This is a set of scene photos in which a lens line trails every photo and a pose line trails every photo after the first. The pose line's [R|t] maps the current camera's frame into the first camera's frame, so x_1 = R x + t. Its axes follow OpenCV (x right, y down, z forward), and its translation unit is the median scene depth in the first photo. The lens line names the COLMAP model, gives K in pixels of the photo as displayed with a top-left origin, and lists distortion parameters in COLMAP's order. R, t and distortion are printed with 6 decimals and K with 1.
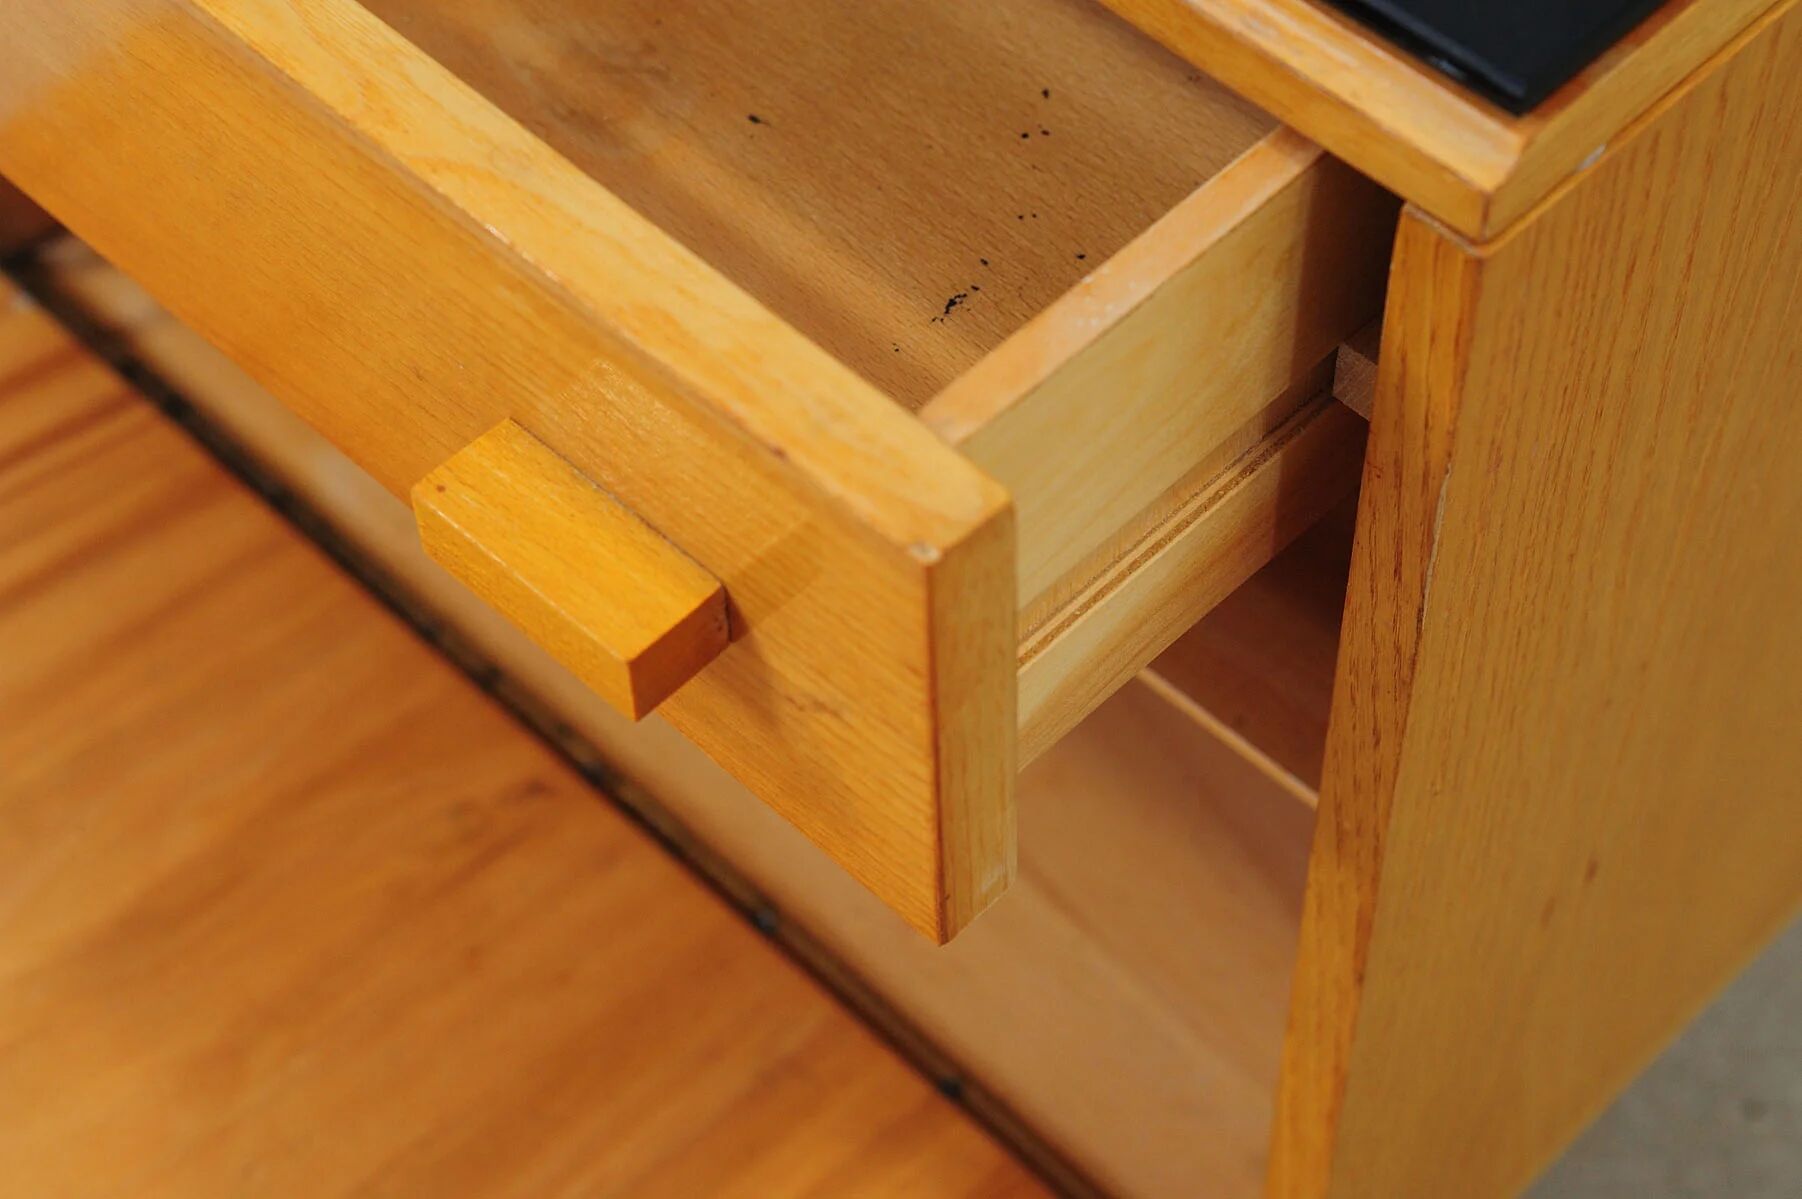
lens RADIAL K [[3355.6, 0, 901.0], [0, 3355.6, 599.5], [0, 0, 1]] dist [0.231444, 0.355937]
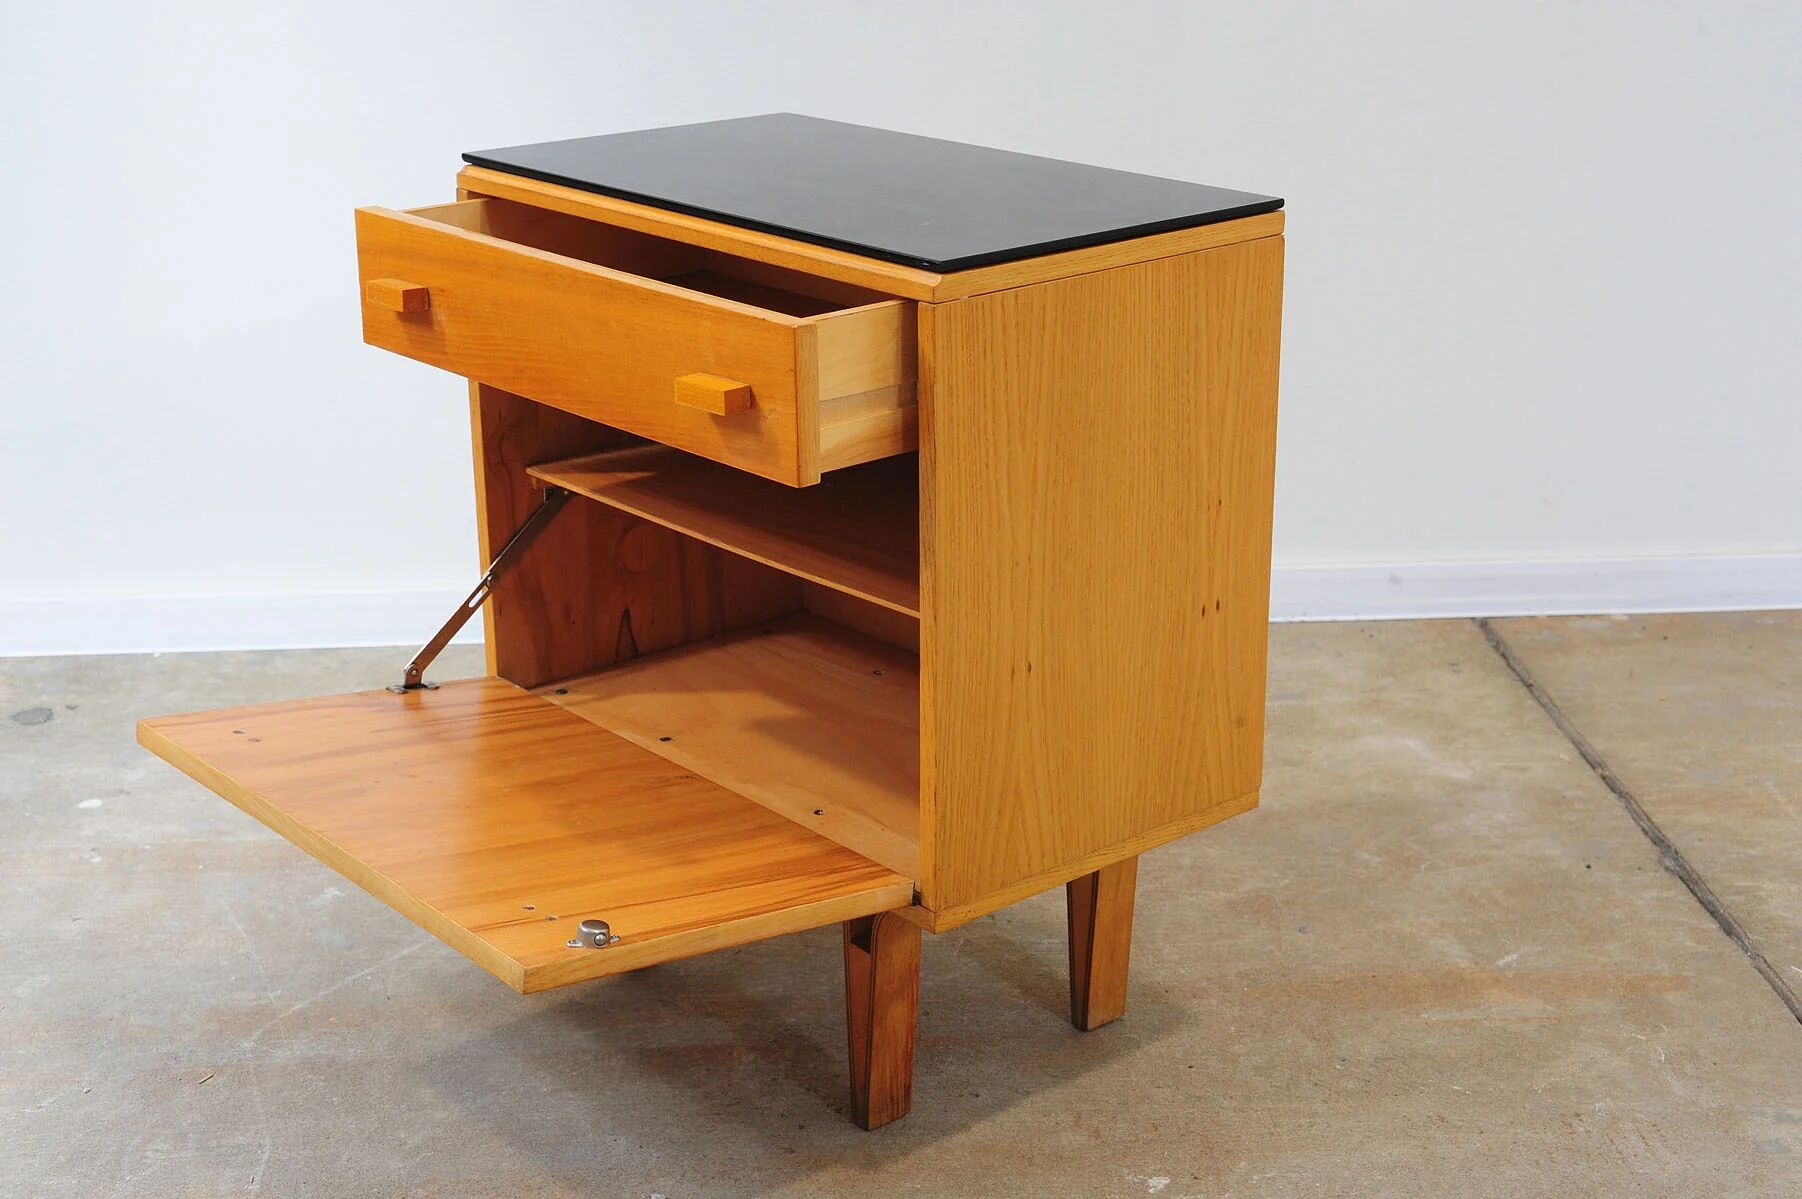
lens RADIAL K [[2602.9, 0, 901.0], [0, 2602.9, 599.5], [0, 0, 1]] dist [0.075484, 0.190028]
pose [[0.997135, 0.040566, -0.063841, 0.327869], [-0.069066, 0.832426, -0.549816, 1.858927], [0.030839, 0.552650, 0.832843, -1.403419]]
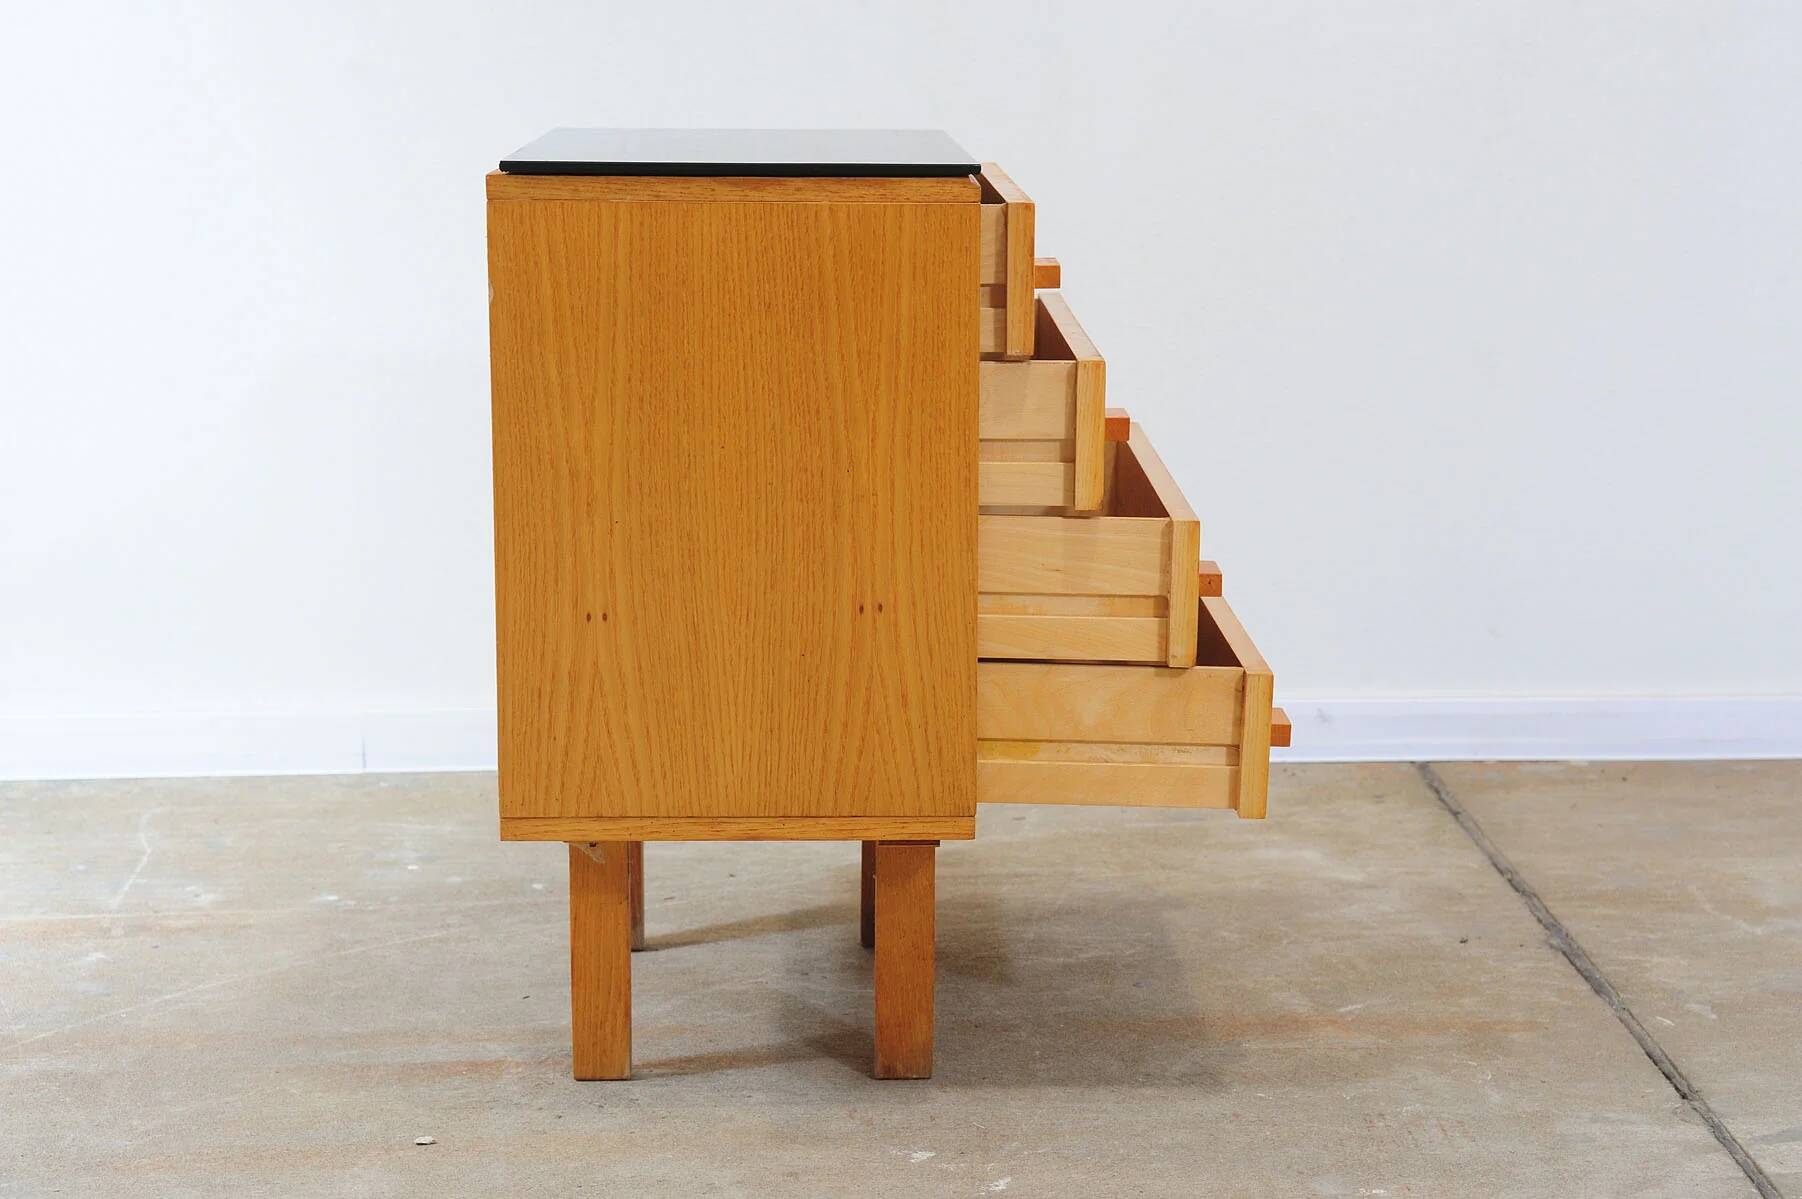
lens RADIAL K [[3355.6, 0, 901.0], [0, 3355.6, 599.5], [0, 0, 1]] dist [0.231444, 0.355937]
pose [[0.994373, 0.035462, -0.099827, 0.853042], [-0.093465, 0.737266, -0.669106, 2.915156], [0.049871, 0.674671, 0.736432, -1.698393]]
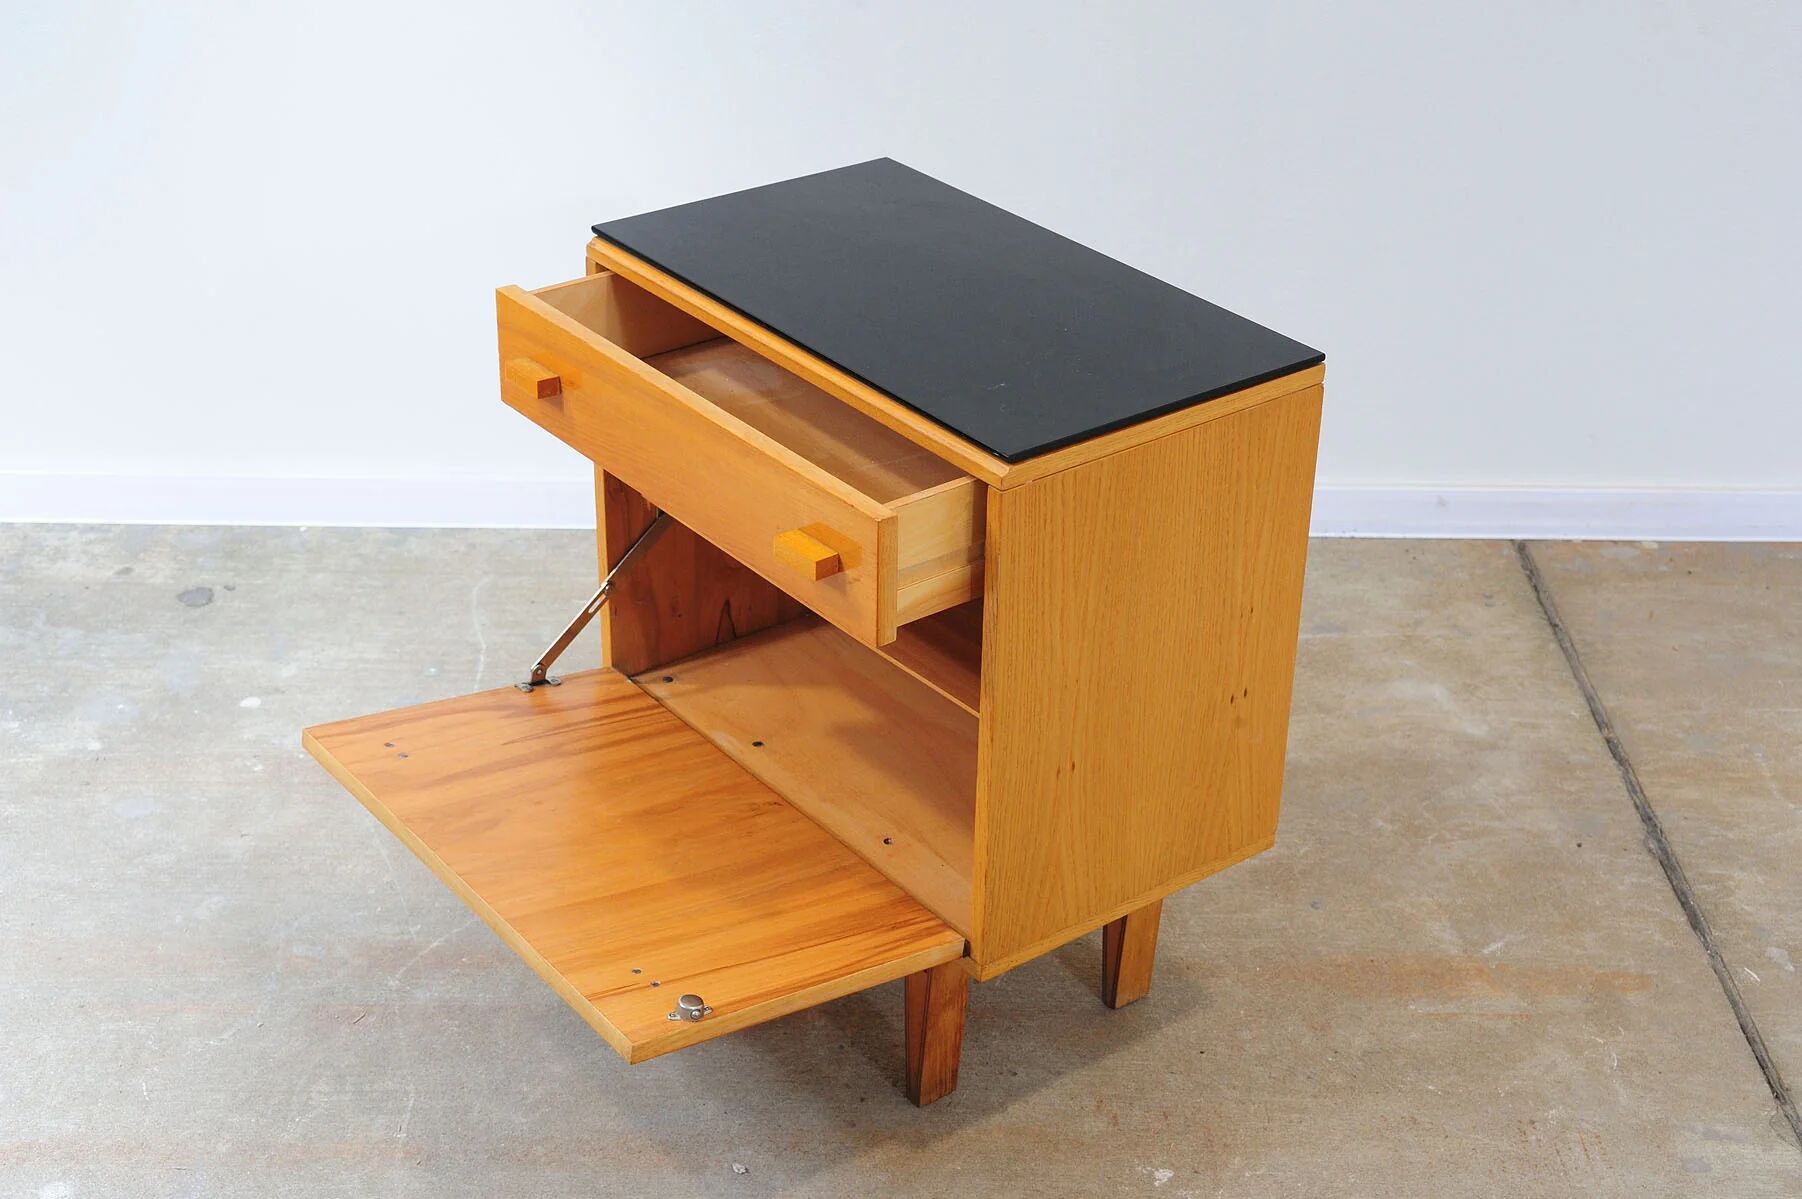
lens RADIAL K [[2602.9, 0, 901.0], [0, 2602.9, 599.5], [0, 0, 1]] dist [0.075484, 0.190028]
pose [[0.991224, 0.097320, -0.089463, 0.350218], [-0.125230, 0.908042, -0.399721, 1.436715], [0.042335, 0.407417, 0.912261, -2.177116]]
